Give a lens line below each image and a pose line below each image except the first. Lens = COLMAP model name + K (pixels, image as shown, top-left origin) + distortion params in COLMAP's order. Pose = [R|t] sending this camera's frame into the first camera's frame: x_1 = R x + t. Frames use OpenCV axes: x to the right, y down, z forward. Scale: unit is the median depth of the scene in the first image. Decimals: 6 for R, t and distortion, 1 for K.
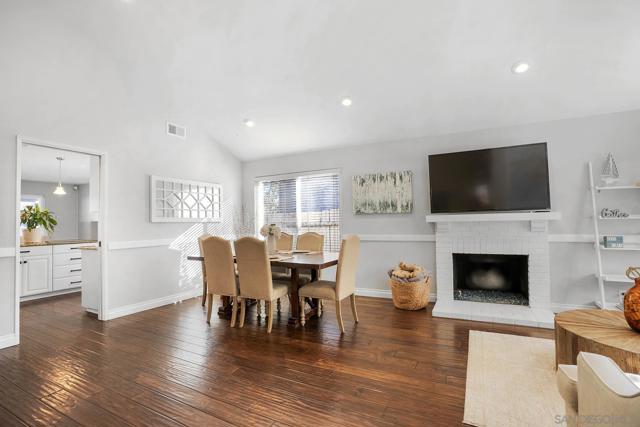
lens RADIAL K [[303.5, 0, 320.2], [0, 303.5, 217.5], [0, 0, 1]] dist [-0.060538, 0.019561]
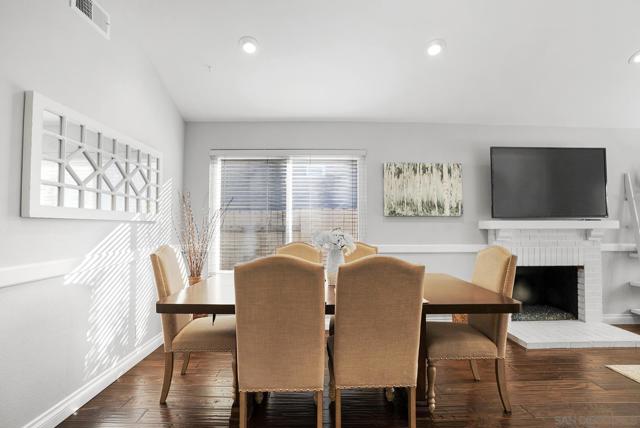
lens RADIAL K [[303.5, 0, 321.8], [0, 303.5, 217.4], [0, 0, 1]] dist [-0.060538, 0.019561]
pose [[0.877883, 0.033027, 0.477735, -0.390896], [-0.024558, 0.999411, -0.023963, 0.013958], [-0.478245, 0.009305, 0.878177, 0.480923]]
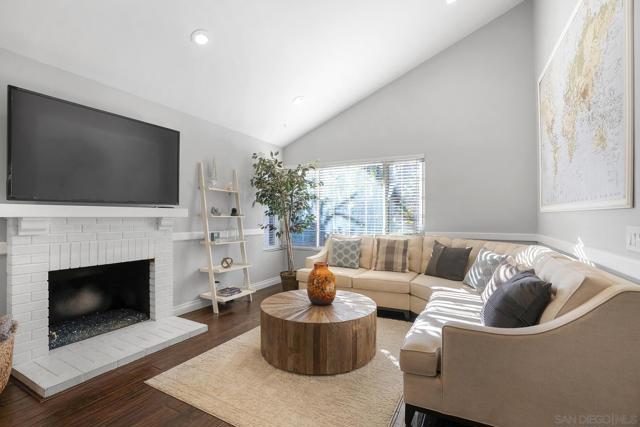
lens RADIAL K [[303.5, 0, 324.6], [0, 303.5, 214.6], [0, 0, 1]] dist [-0.060538, 0.019561]
pose [[-0.005025, 0.021837, 0.999749, -0.115884], [-0.025027, 0.999446, -0.021956, 0.007986], [-0.999674, -0.025131, -0.004476, 0.434768]]
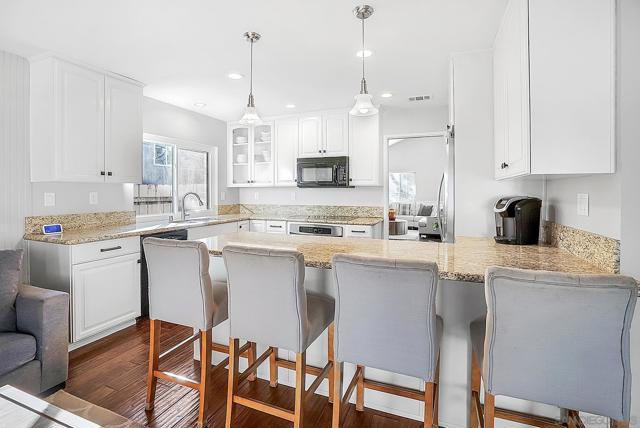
lens RADIAL K [[303.5, 0, 319.8], [0, 303.5, 190.1], [0, 0, 1]] dist [-0.060538, 0.019561]
pose [[-0.091288, 0.019696, 0.995630, -1.545080], [-0.024327, 0.999462, -0.022003, 0.018593], [-0.995527, -0.026229, -0.090760, 1.118623]]
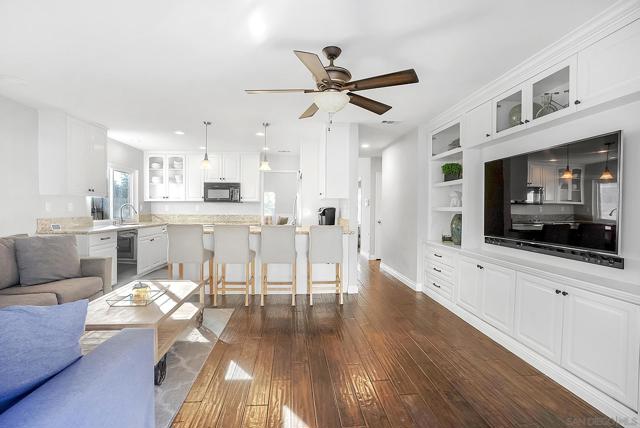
lens RADIAL K [[303.5, 0, 323.1], [0, 303.5, 213.3], [0, 0, 1]] dist [-0.060538, 0.019561]
pose [[-0.545496, 0.001168, 0.838112, -2.191826], [-0.020005, 0.999696, -0.014414, 0.060747], [-0.837874, -0.024629, -0.545307, 1.470031]]
